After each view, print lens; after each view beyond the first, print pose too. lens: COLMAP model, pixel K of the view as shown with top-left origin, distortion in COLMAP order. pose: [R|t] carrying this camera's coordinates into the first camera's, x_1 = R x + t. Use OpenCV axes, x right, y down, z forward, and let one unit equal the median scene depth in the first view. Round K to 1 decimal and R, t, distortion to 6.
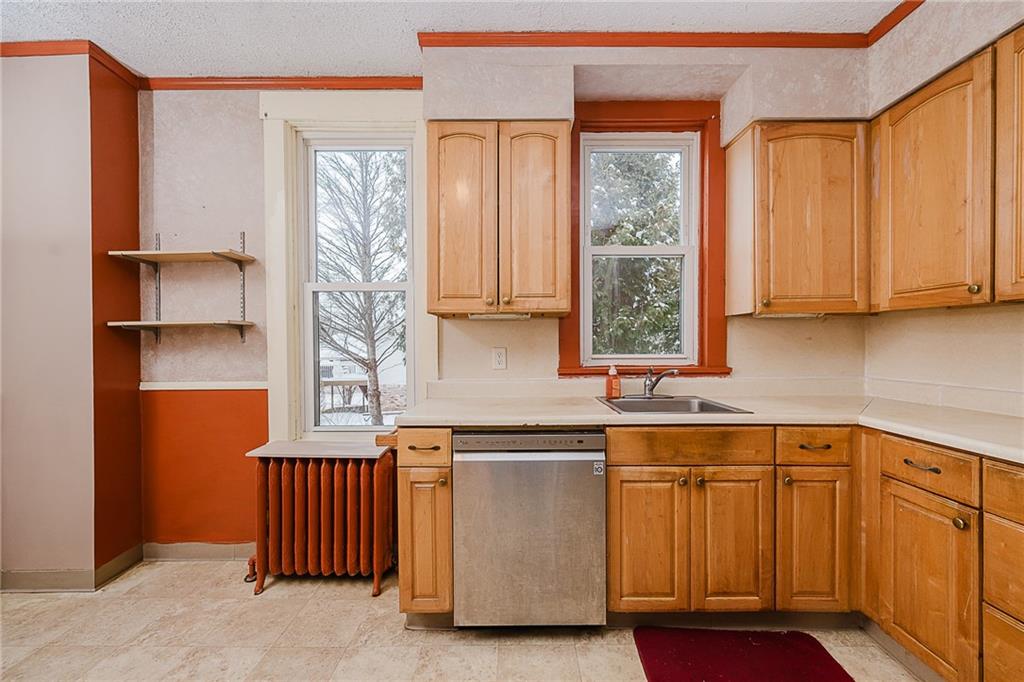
lens RADIAL K [[414.2, 0, 516.1], [0, 414.2, 345.3], [0, 0, 1]] dist [-0.000944, 0.000055]
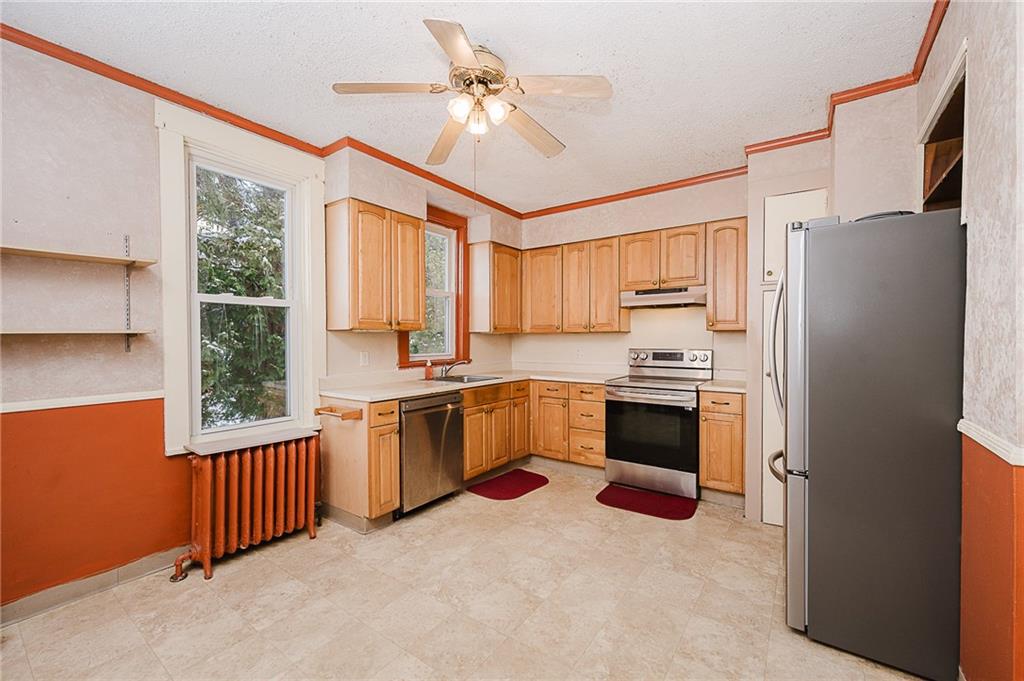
lens RADIAL K [[428.2, 0, 512.0], [0, 428.2, 340.5], [0, 0, 1]] dist [0.000082, 0.000048]
pose [[0.573404, -0.001356, 0.819272, -1.165153], [0.003480, 0.999994, -0.000780, -0.034590], [-0.819265, 0.003298, 0.573405, -0.343323]]
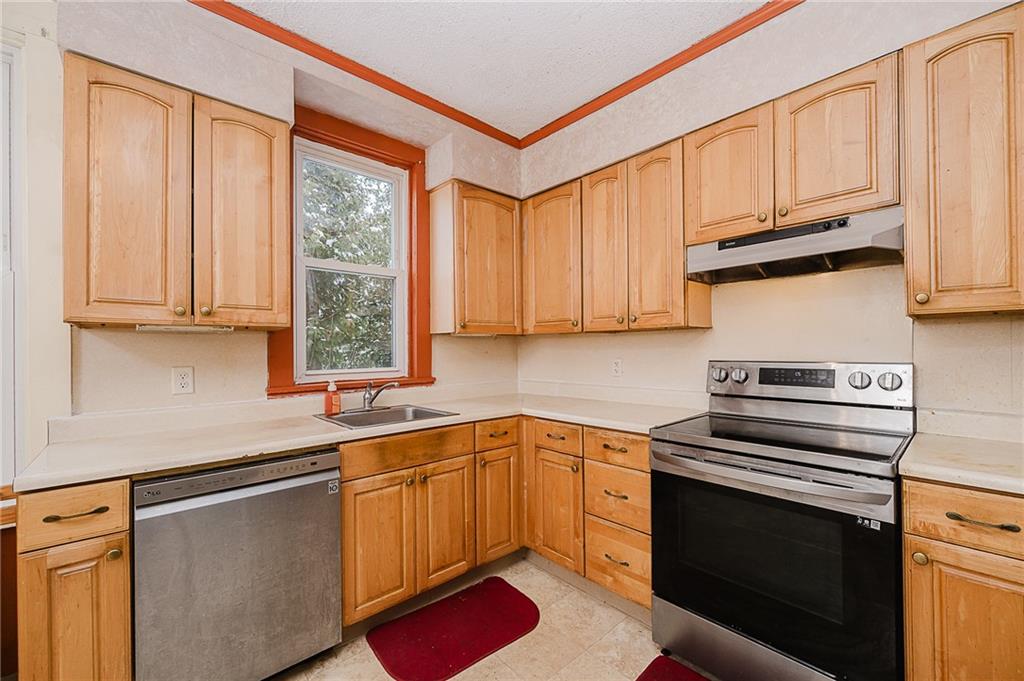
lens RADIAL K [[414.2, 0, 516.1], [0, 414.2, 344.8], [0, 0, 1]] dist [-0.000944, 0.000055]
pose [[0.735024, 0.003779, 0.678030, -0.131022], [0.010045, 0.999814, -0.016463, -0.020561], [-0.677966, 0.018912, 0.734850, -0.032182]]
